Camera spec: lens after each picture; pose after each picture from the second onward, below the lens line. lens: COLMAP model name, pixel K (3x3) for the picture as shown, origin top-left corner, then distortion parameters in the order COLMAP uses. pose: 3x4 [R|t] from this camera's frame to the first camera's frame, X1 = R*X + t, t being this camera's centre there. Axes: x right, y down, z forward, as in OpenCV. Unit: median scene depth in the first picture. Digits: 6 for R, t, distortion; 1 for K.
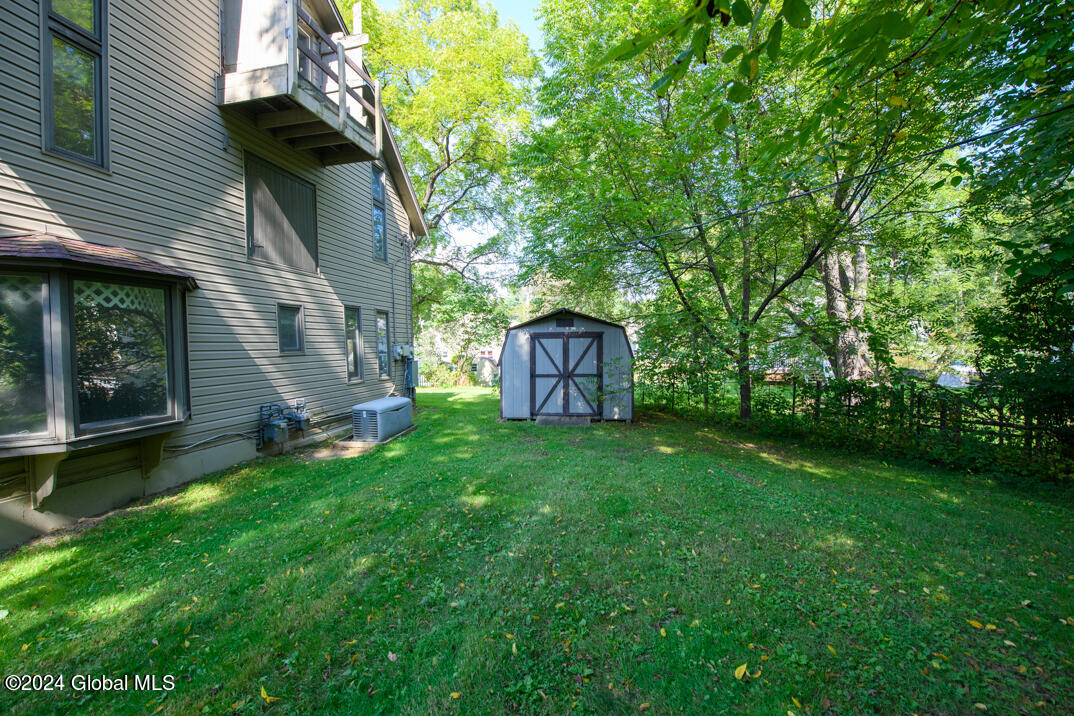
lens RADIAL K [[432.3, 0, 538.1], [0, 432.3, 356.4], [0, 0, 1]] dist [-0.010313, -0.000265]
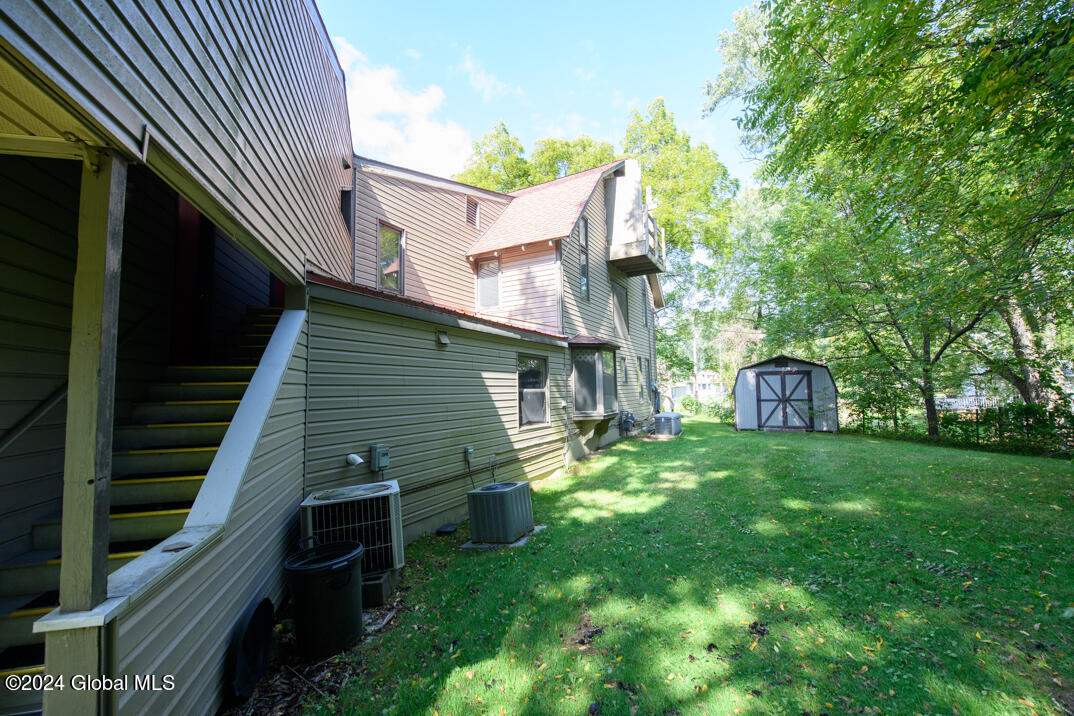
lens RADIAL K [[432.3, 0, 541.4], [0, 432.3, 358.0], [0, 0, 1]] dist [-0.010313, -0.000265]
pose [[0.958148, -0.021109, -0.285495, -0.313079], [-0.006475, 0.995425, -0.095330, 0.047128], [0.286201, 0.093189, 0.953627, -0.670699]]
